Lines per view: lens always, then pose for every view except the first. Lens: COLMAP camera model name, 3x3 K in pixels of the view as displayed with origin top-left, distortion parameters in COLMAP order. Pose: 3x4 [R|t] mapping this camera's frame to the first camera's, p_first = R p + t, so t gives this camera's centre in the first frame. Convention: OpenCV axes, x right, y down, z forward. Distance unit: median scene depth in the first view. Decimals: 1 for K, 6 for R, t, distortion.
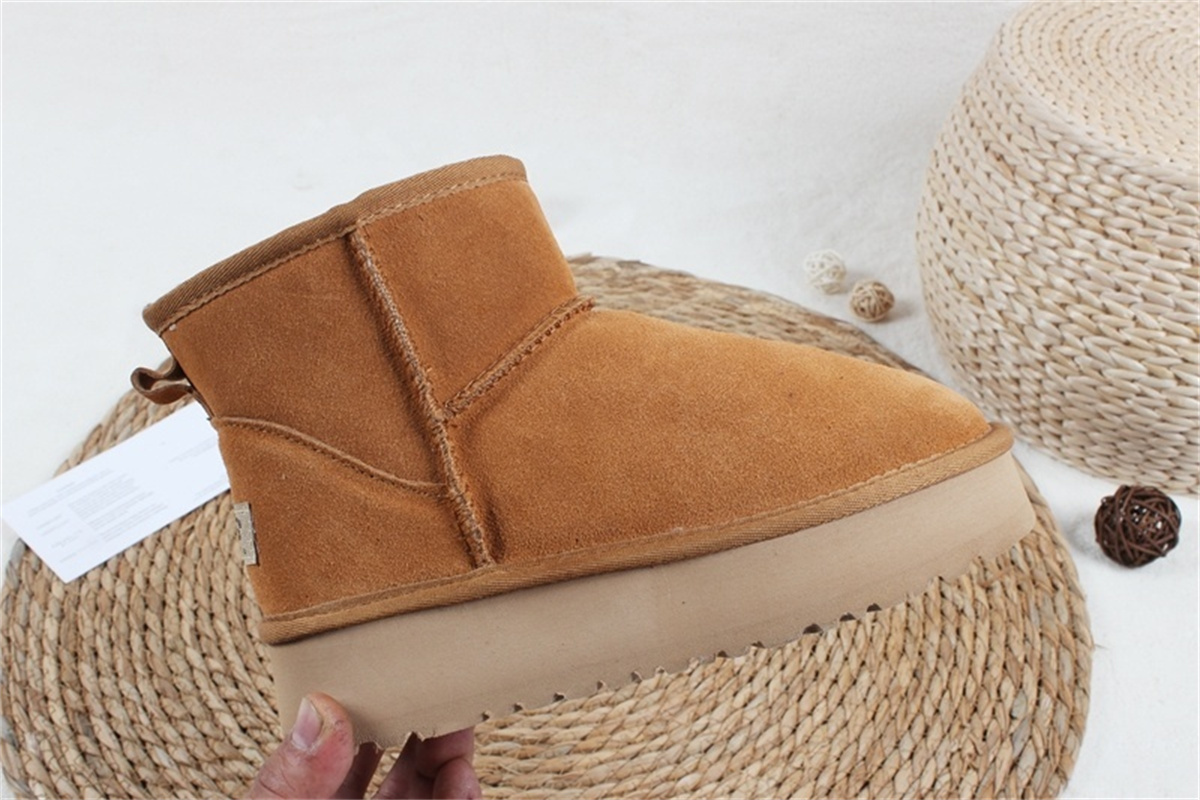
lens RADIAL K [[1371.1, 0, 603.0], [0, 1371.1, 379.3], [0, 0, 1]] dist [-0.114033, 0.140243]
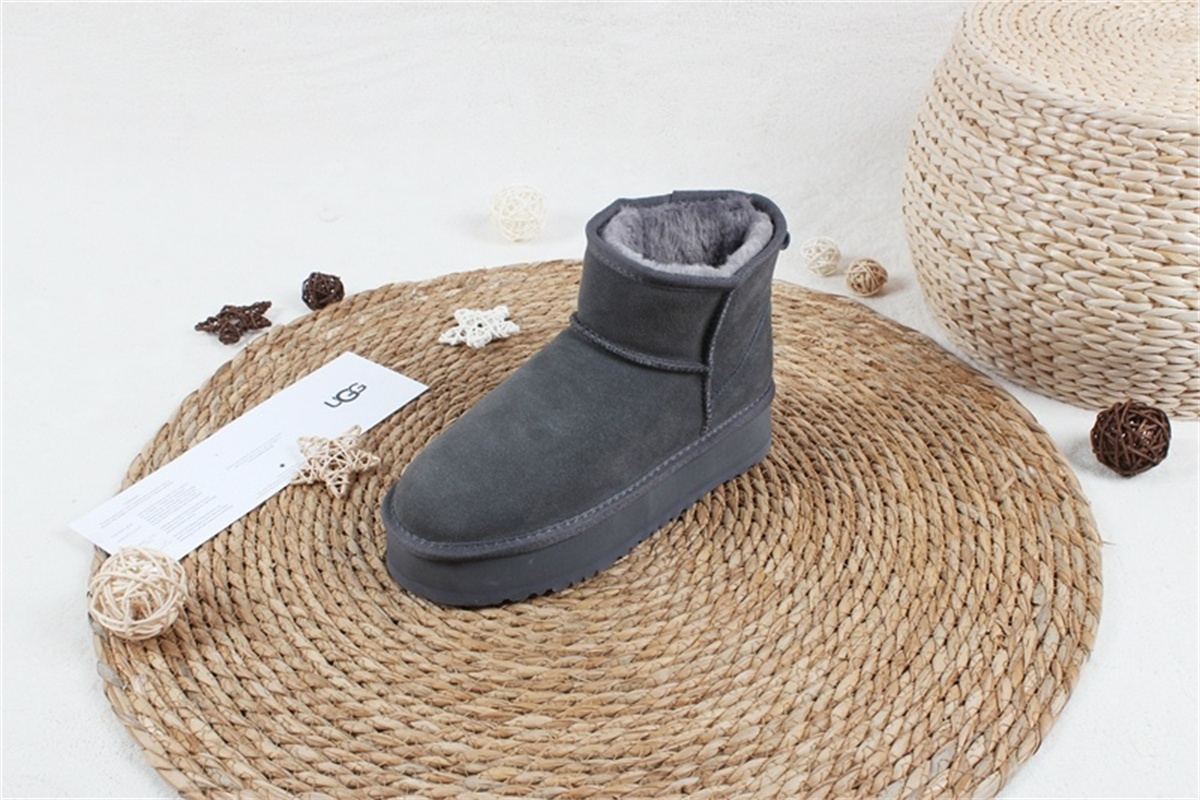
lens RADIAL K [[1368.2, 0, 599.9], [0, 1368.2, 366.4], [0, 0, 1]] dist [-0.135361, 0.204318]
pose [[0.997602, -0.067956, 0.013097, -0.044955], [0.068813, 0.994156, -0.083174, 0.118256], [-0.007368, 0.083876, 0.996449, -0.092579]]
